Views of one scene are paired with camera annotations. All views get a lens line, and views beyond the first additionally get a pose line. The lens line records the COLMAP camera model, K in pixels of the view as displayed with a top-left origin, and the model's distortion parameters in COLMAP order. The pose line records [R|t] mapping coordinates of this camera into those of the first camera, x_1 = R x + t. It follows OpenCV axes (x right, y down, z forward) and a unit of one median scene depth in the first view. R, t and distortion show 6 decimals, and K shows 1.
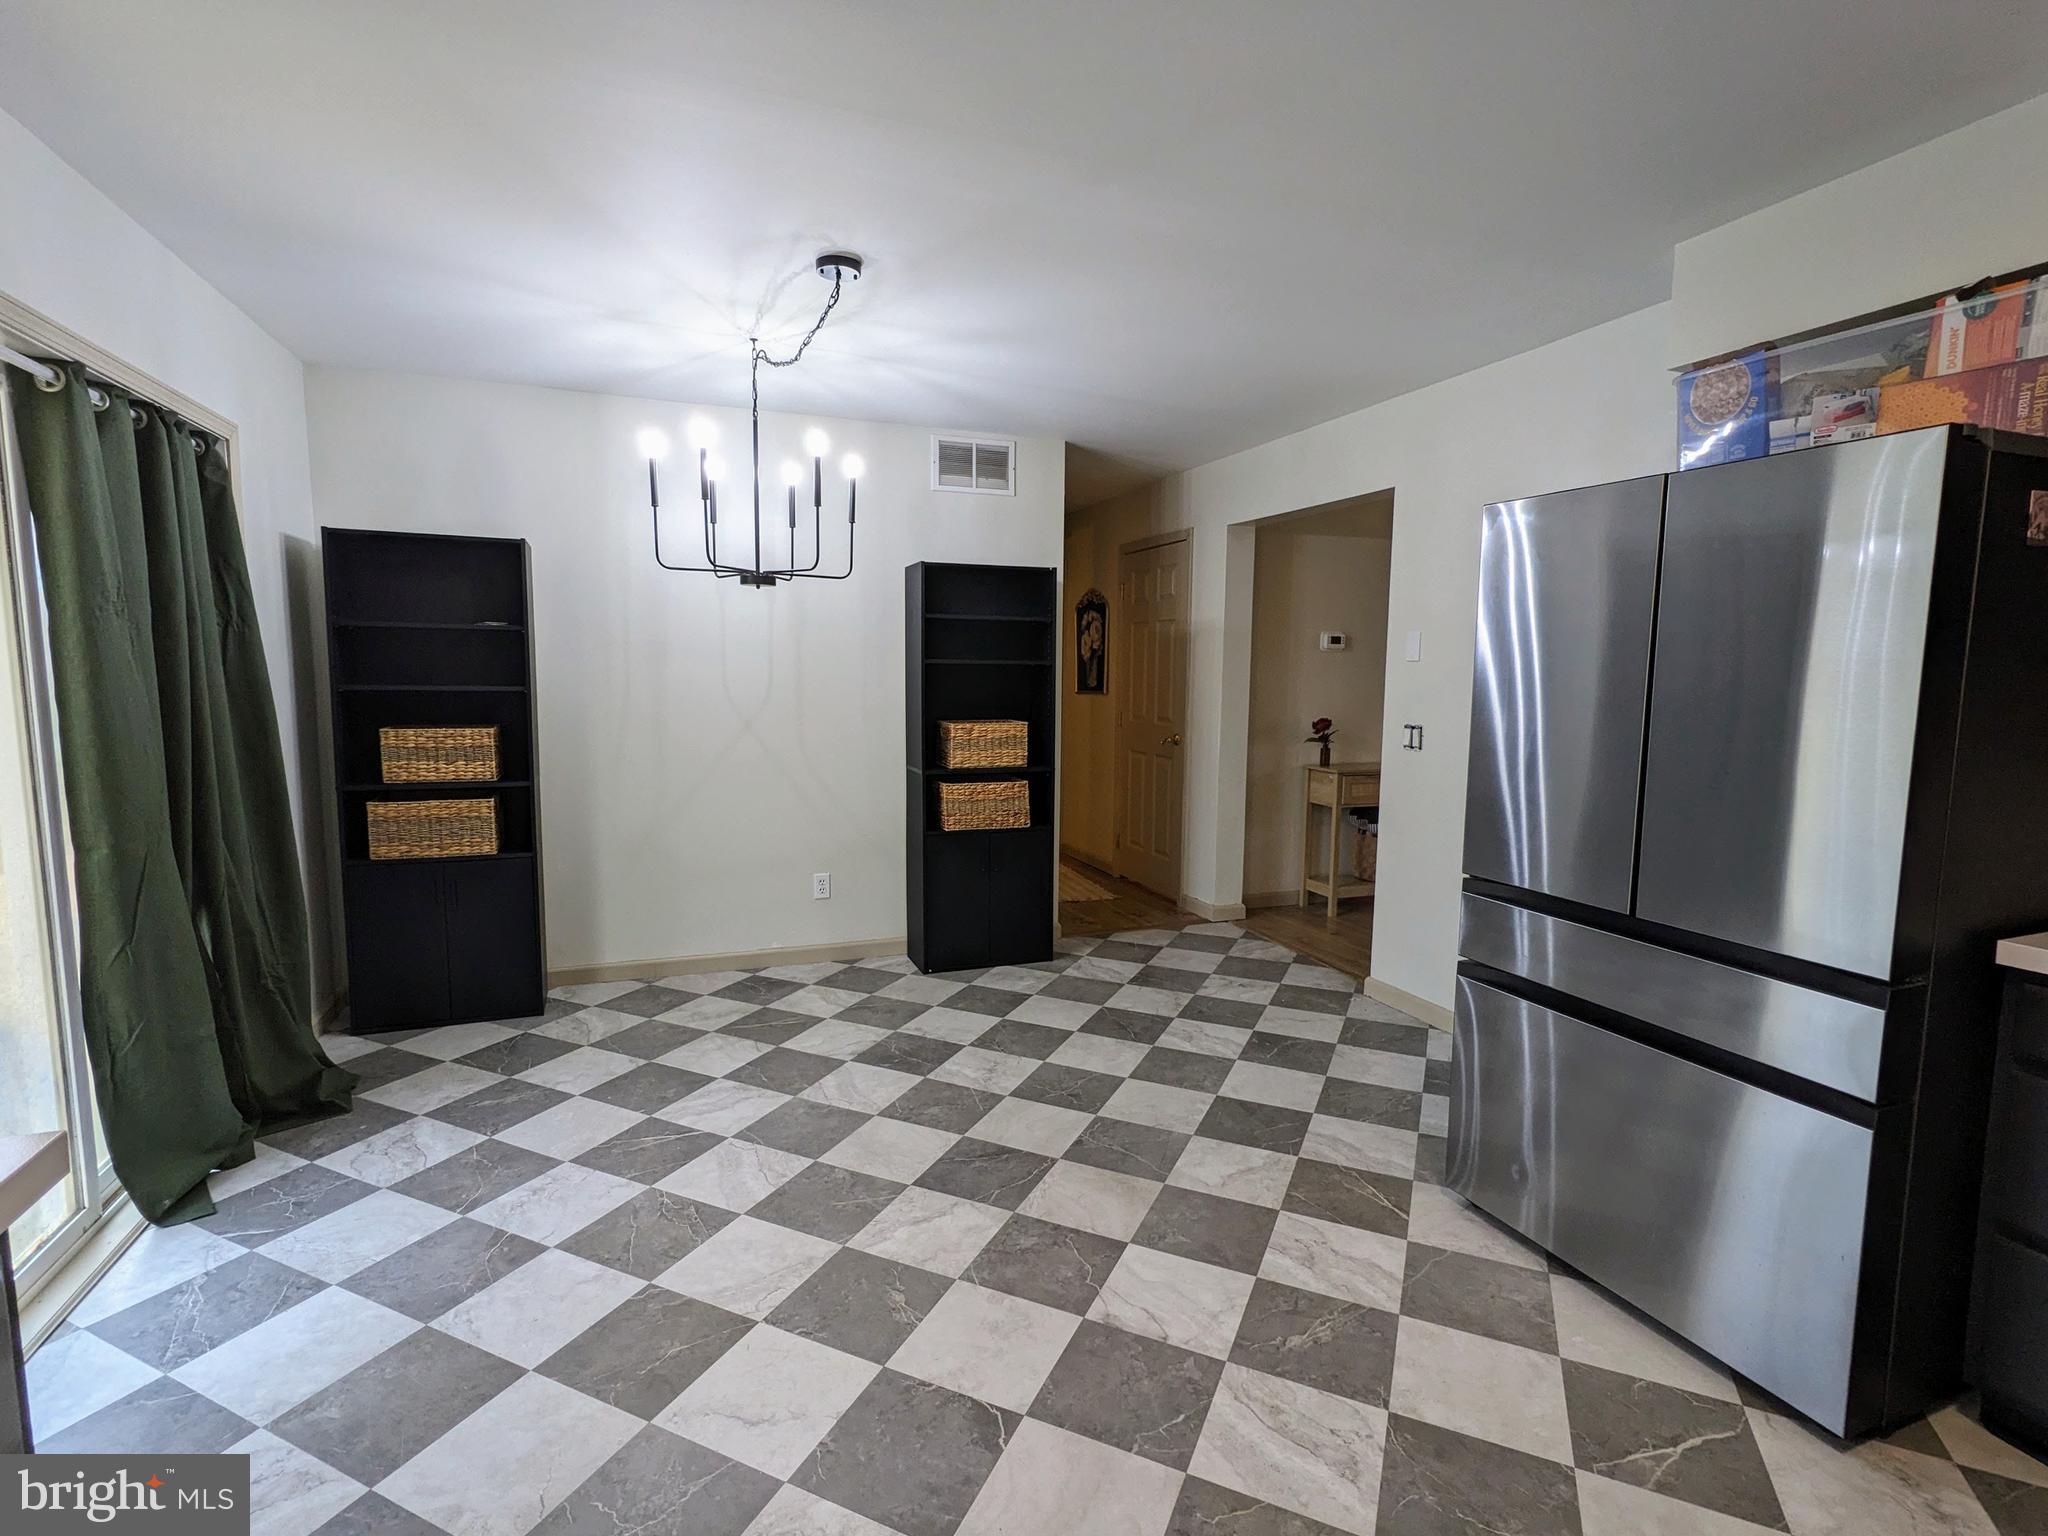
lens RADIAL K [[981.9, 0, 1026.0], [0, 981.9, 776.3], [0, 0, 1]] dist [0.000018, -0.001051]
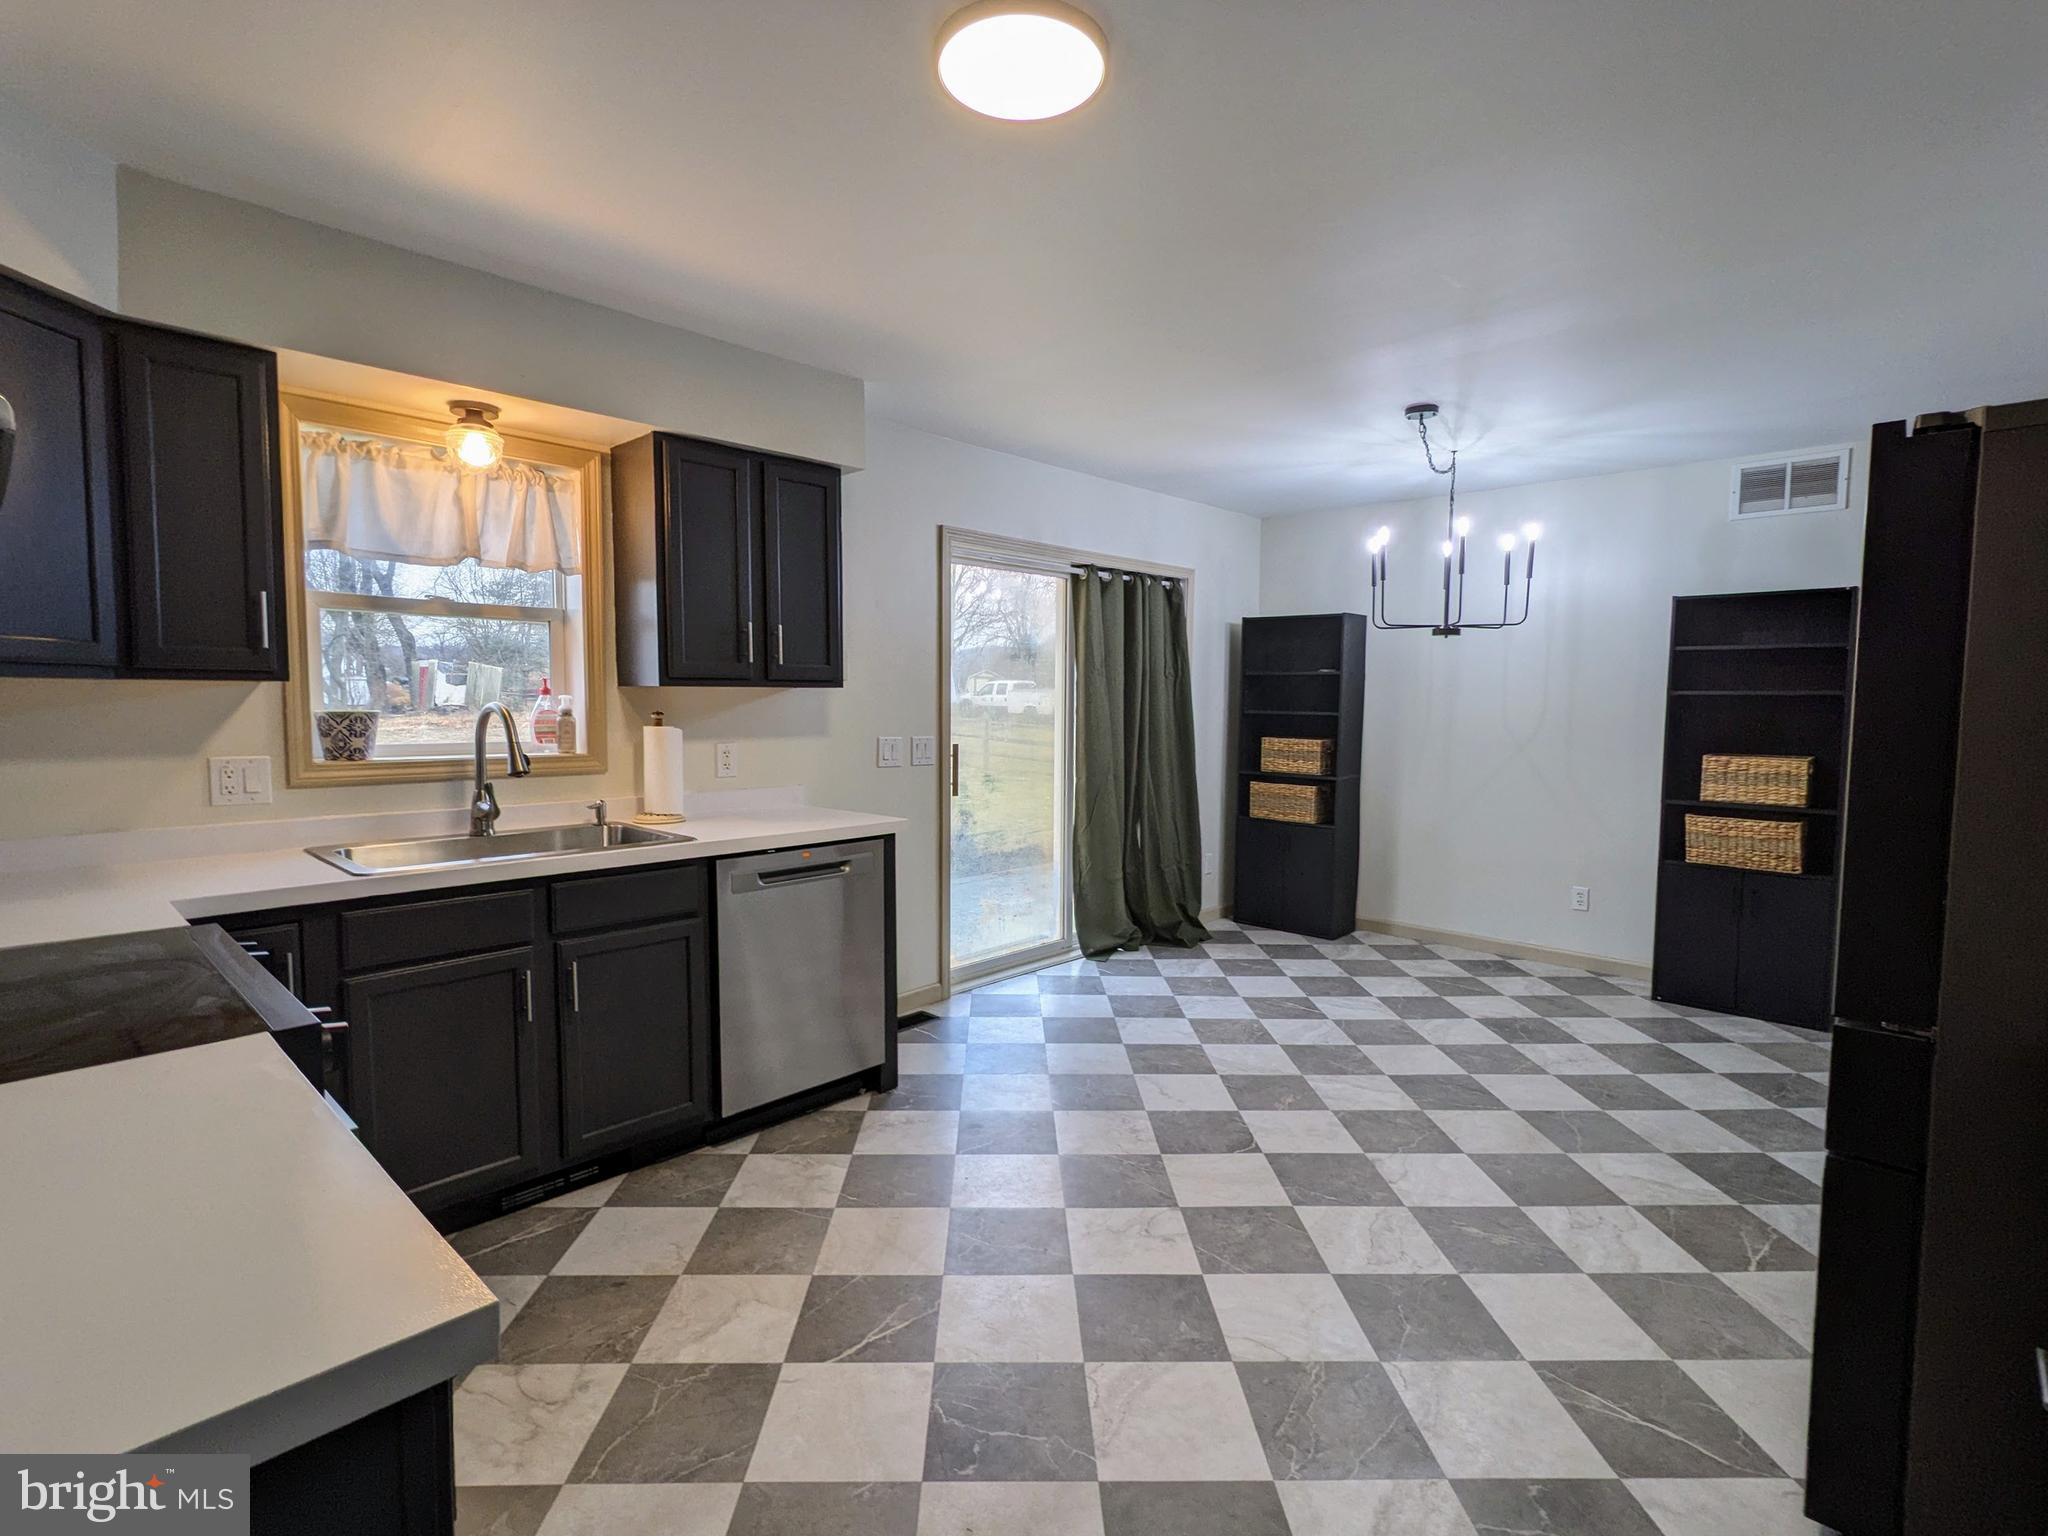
lens RADIAL K [[1001.7, 0, 1024.0], [0, 1001.7, 768.0], [0, 0, 1]] dist [0.003521, 0.000254]
pose [[0.427414, 0.057273, -0.902240, 0.649237], [-0.103314, 0.994548, 0.014190, 0.018612], [0.898134, 0.087149, 0.431000, -0.063417]]
